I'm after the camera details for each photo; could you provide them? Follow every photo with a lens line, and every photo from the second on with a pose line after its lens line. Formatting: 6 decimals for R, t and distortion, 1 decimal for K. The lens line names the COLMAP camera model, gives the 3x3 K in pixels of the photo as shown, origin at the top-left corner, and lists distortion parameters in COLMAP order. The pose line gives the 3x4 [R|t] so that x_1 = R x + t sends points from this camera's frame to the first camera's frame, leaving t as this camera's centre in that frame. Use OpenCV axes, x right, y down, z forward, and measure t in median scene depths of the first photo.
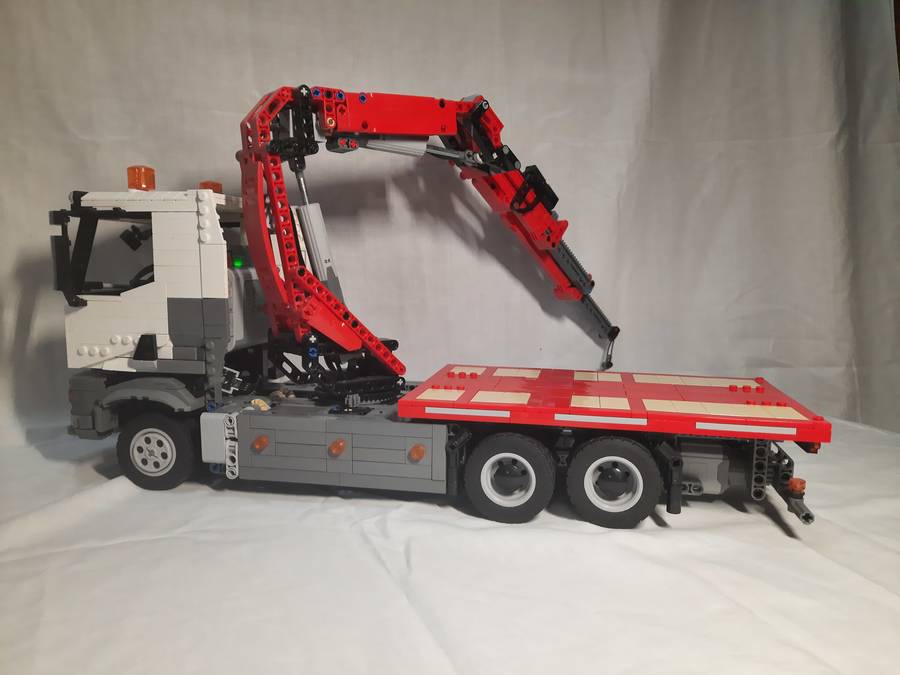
lens RADIAL K [[684.6, 0, 424.8], [0, 684.6, 335.6], [0, 0, 1]] dist [0.010908, 0.001775]
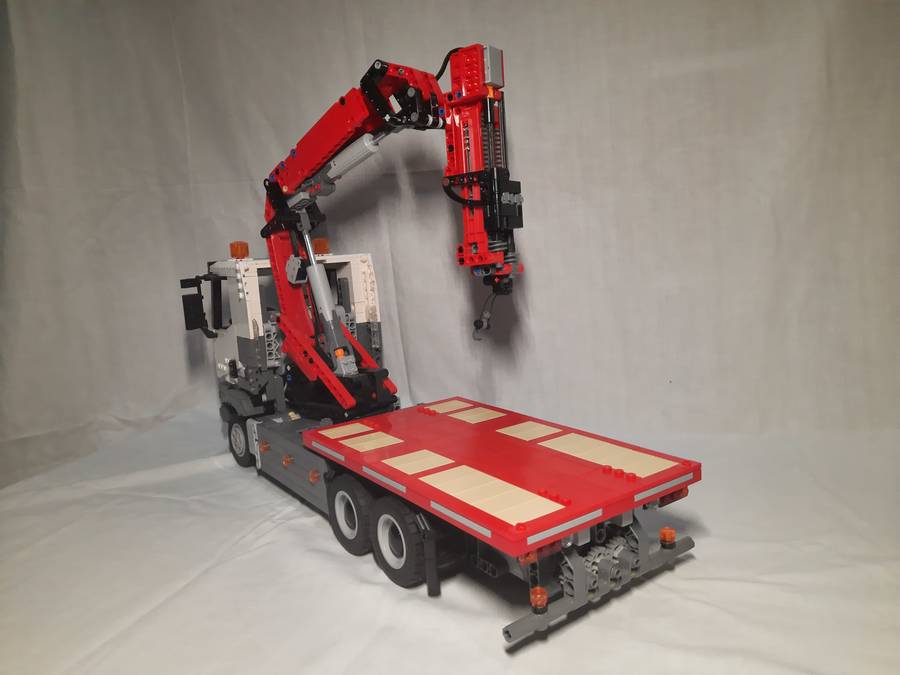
lens RADIAL K [[666.5, 0, 450.0], [0, 666.5, 337.5], [0, 0, 1]] dist [0.007963, -0.003112]
pose [[0.730397, 0.048856, -0.681273, 0.895702], [-0.011662, 0.998185, 0.059079, -0.138051], [0.682923, -0.035207, 0.729641, 0.286464]]
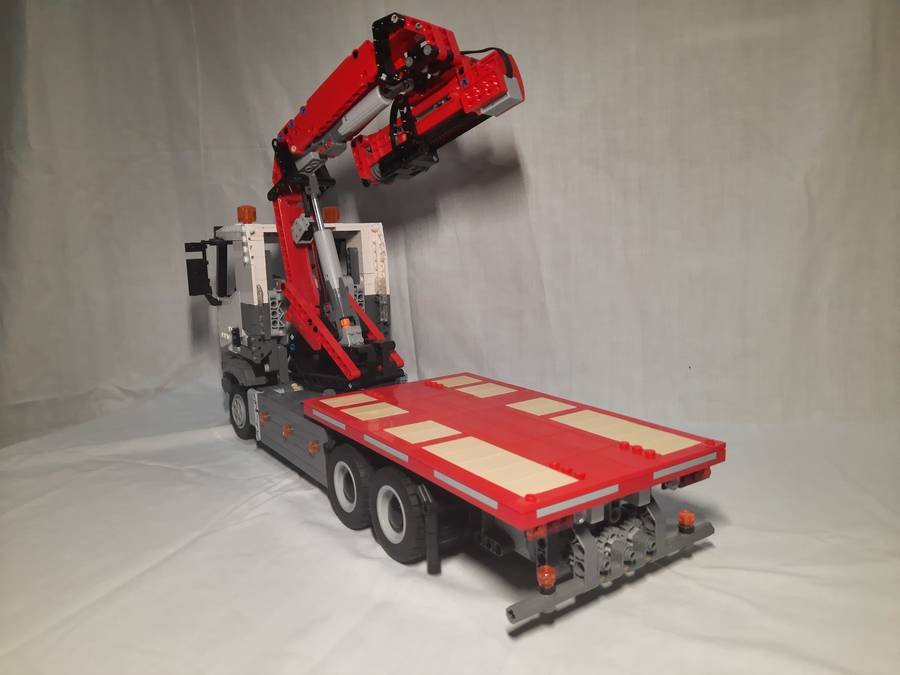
lens RADIAL K [[666.5, 0, 450.0], [0, 666.5, 337.5], [0, 0, 1]] dist [0.007963, -0.003112]
pose [[0.715887, 0.079772, -0.693644, 0.862098], [-0.046385, 0.996691, 0.066751, -0.093518], [0.696674, -0.015611, 0.717218, 0.327180]]
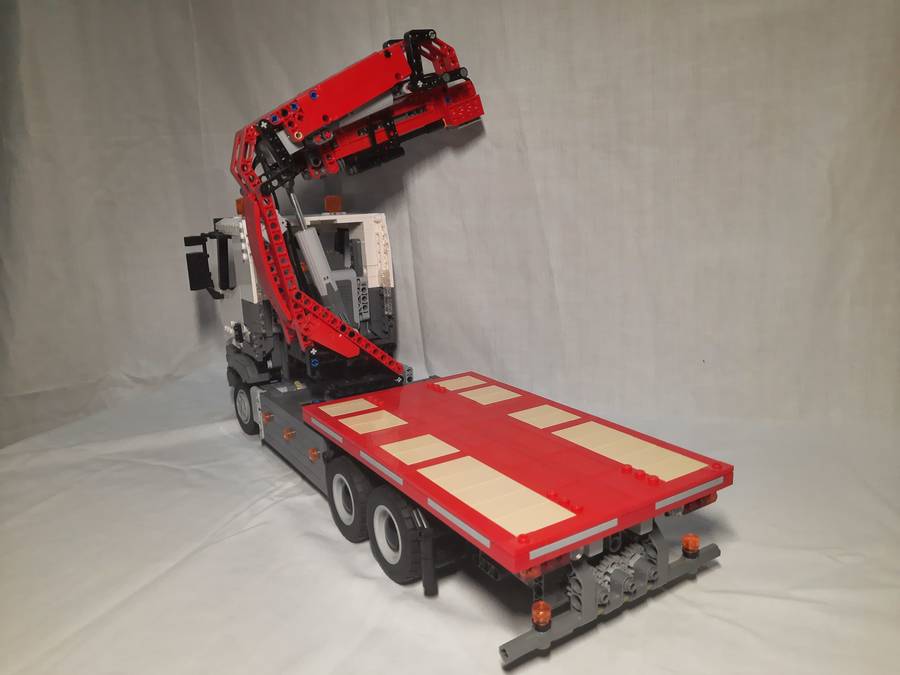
lens RADIAL K [[666.5, 0, 450.0], [0, 666.5, 337.5], [0, 0, 1]] dist [0.007963, -0.003112]
pose [[0.695590, 0.118006, -0.708681, 0.852975], [-0.037914, 0.991073, 0.127814, -0.161763], [0.717438, -0.062037, 0.693855, 0.373641]]
